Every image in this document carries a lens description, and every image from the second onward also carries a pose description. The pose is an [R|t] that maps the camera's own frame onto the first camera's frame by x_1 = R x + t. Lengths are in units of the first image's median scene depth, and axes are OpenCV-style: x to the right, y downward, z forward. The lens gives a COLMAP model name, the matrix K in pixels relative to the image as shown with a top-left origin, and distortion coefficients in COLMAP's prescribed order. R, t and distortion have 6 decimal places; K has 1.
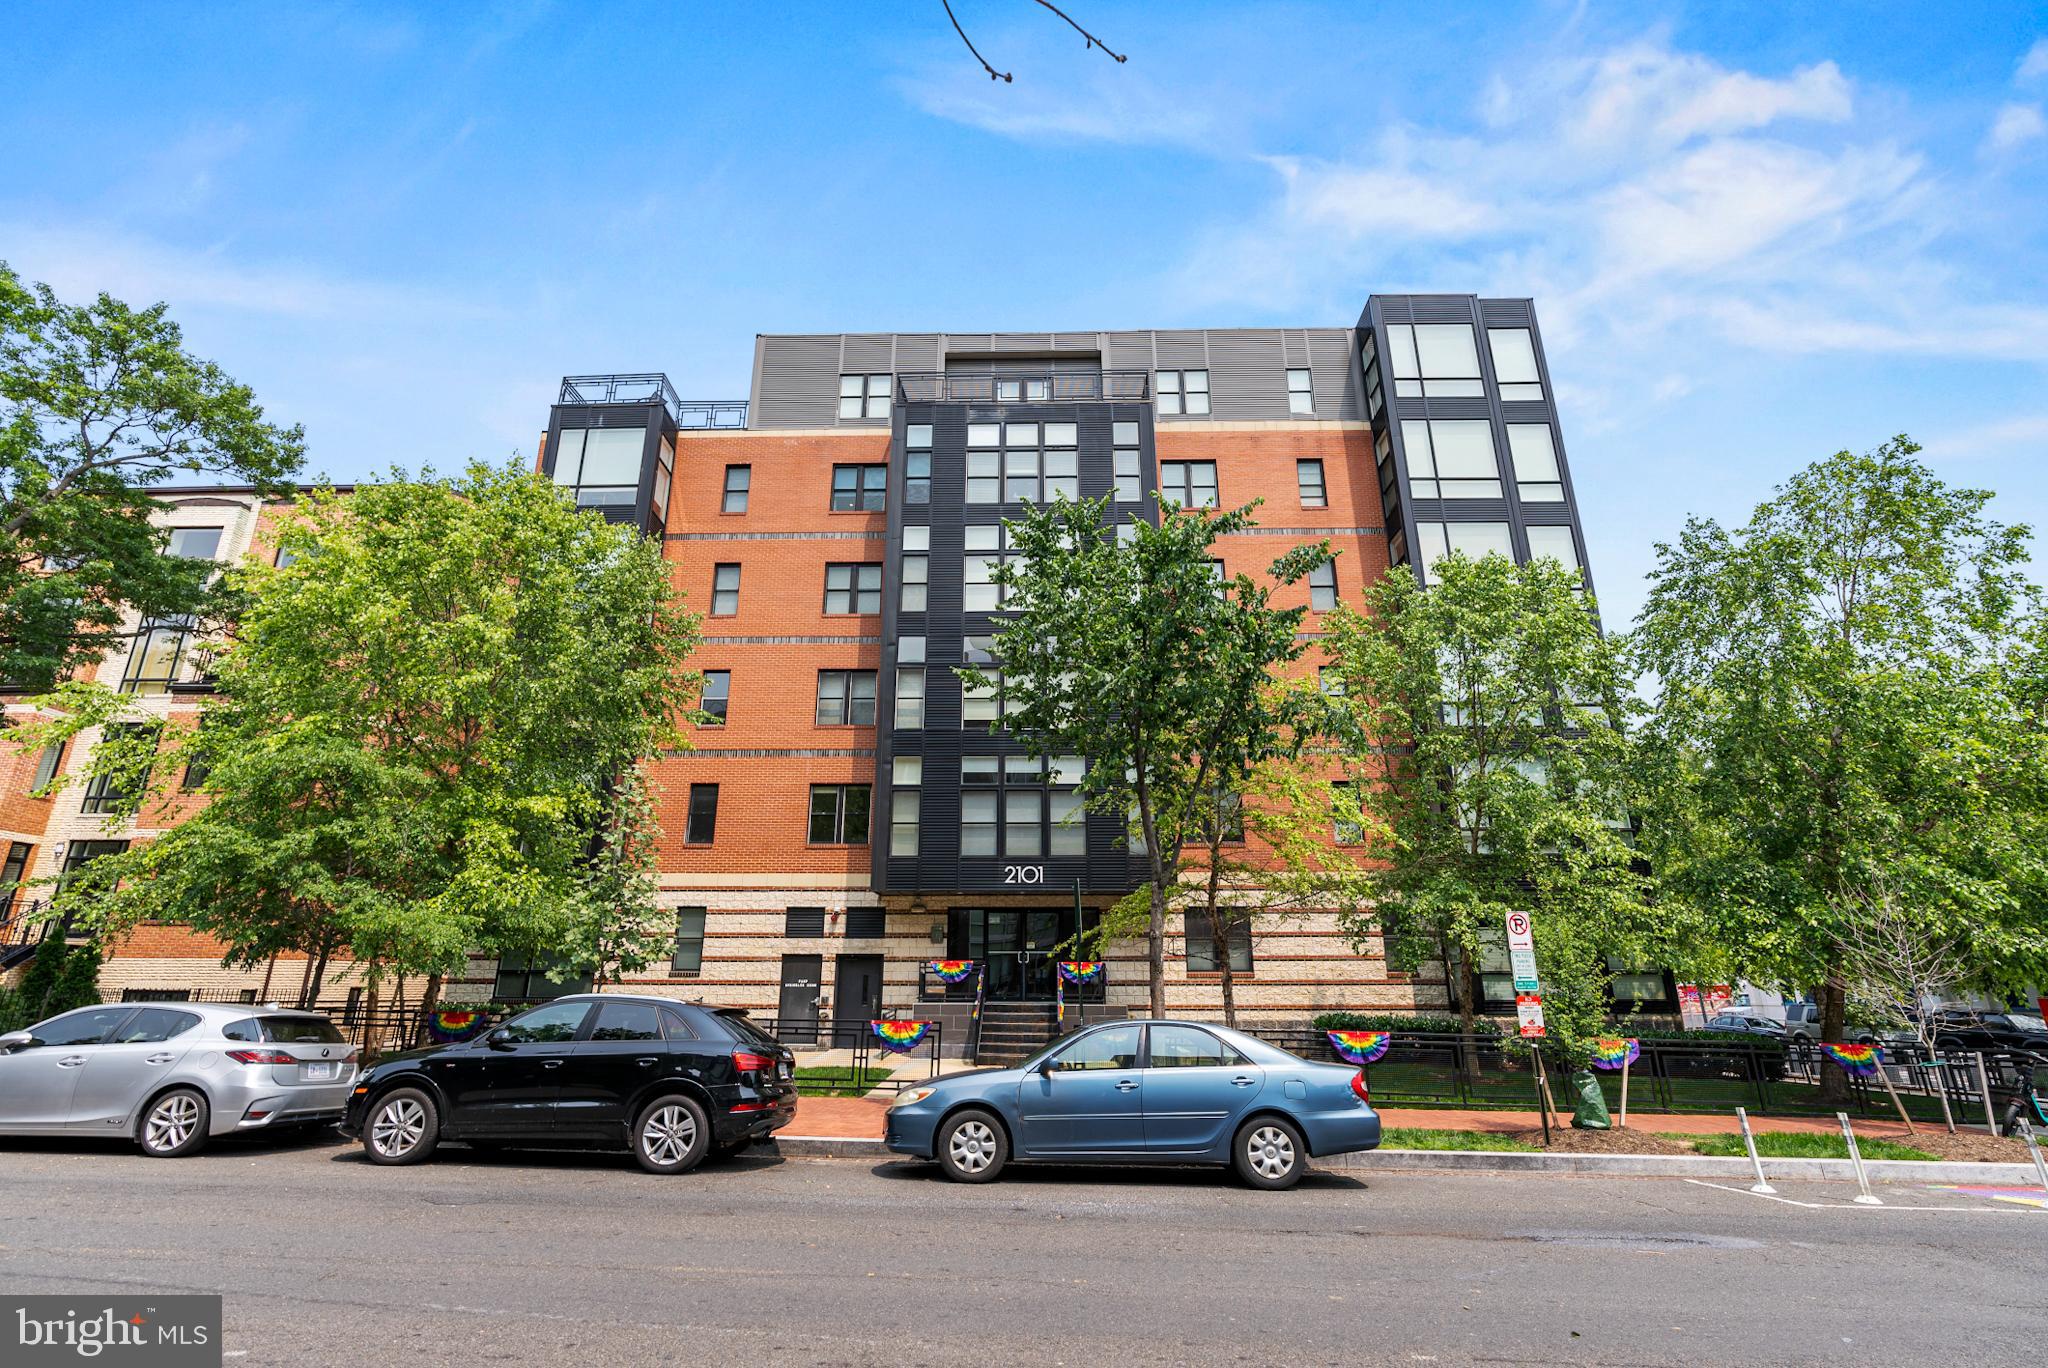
lens RADIAL K [[928.2, 0, 1034.5], [0, 928.2, 675.2], [0, 0, 1]] dist [-0.003123, 0.000724]
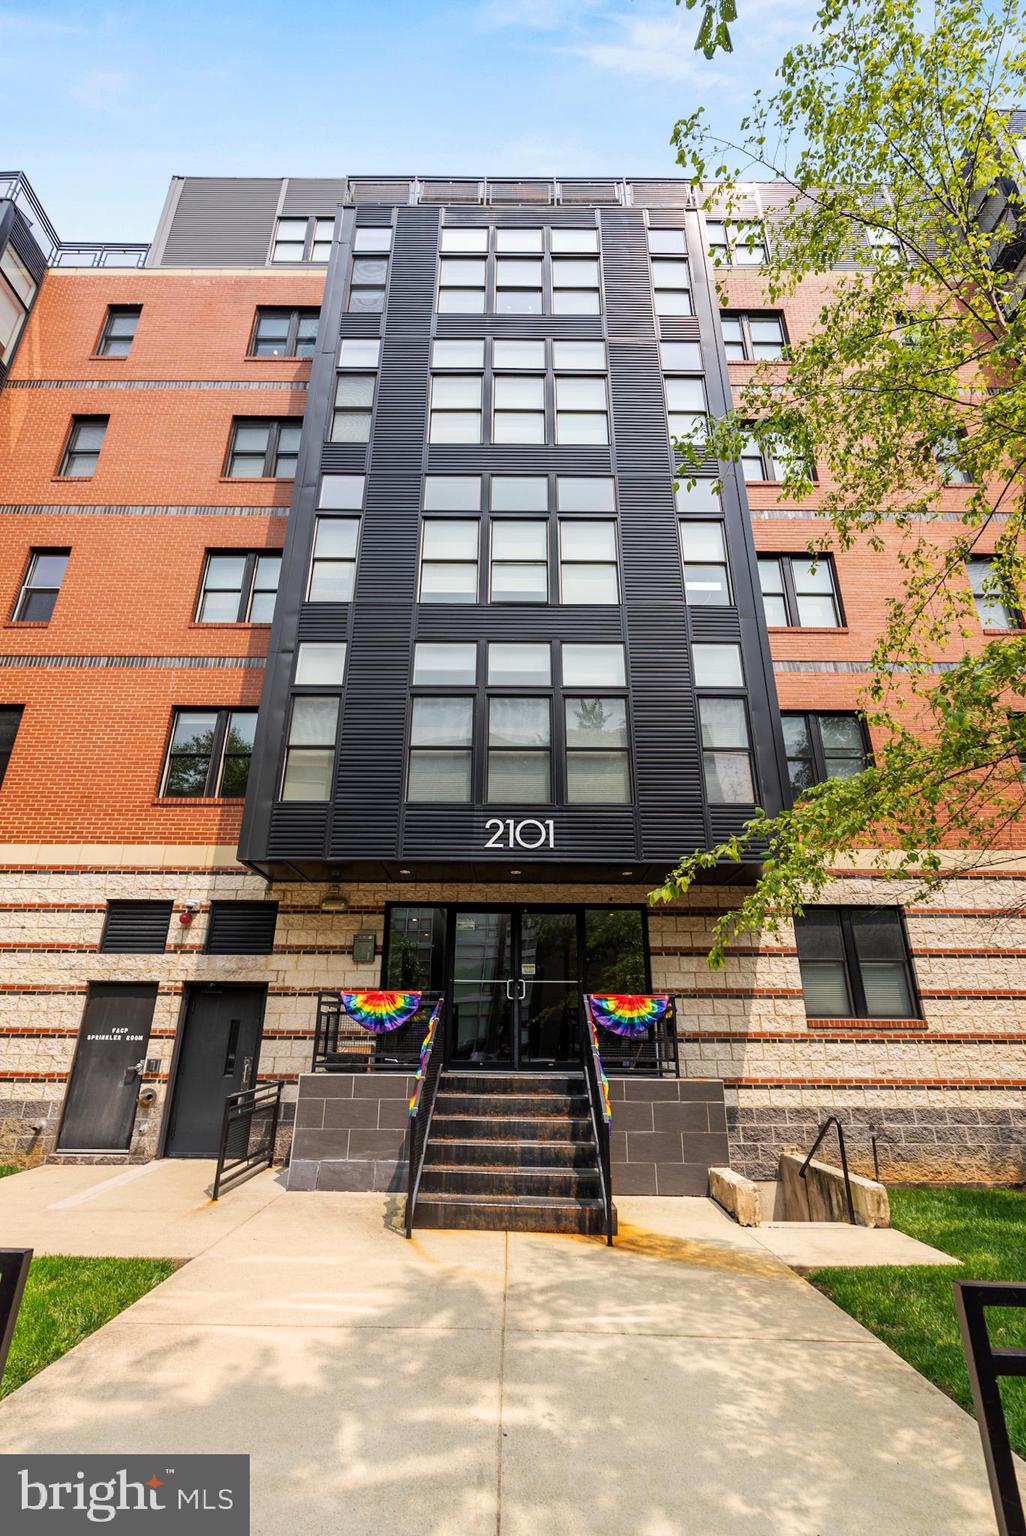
lens RADIAL K [[696.2, 0, 521.0], [0, 696.2, 768.3], [0, 0, 1]] dist [-0.003123, 0.000724]
pose [[0.999882, 0.010656, 0.011042, -0.015068], [-0.009935, 0.997937, -0.063429, 0.194550], [-0.011696, 0.063312, 0.997925, 0.563873]]
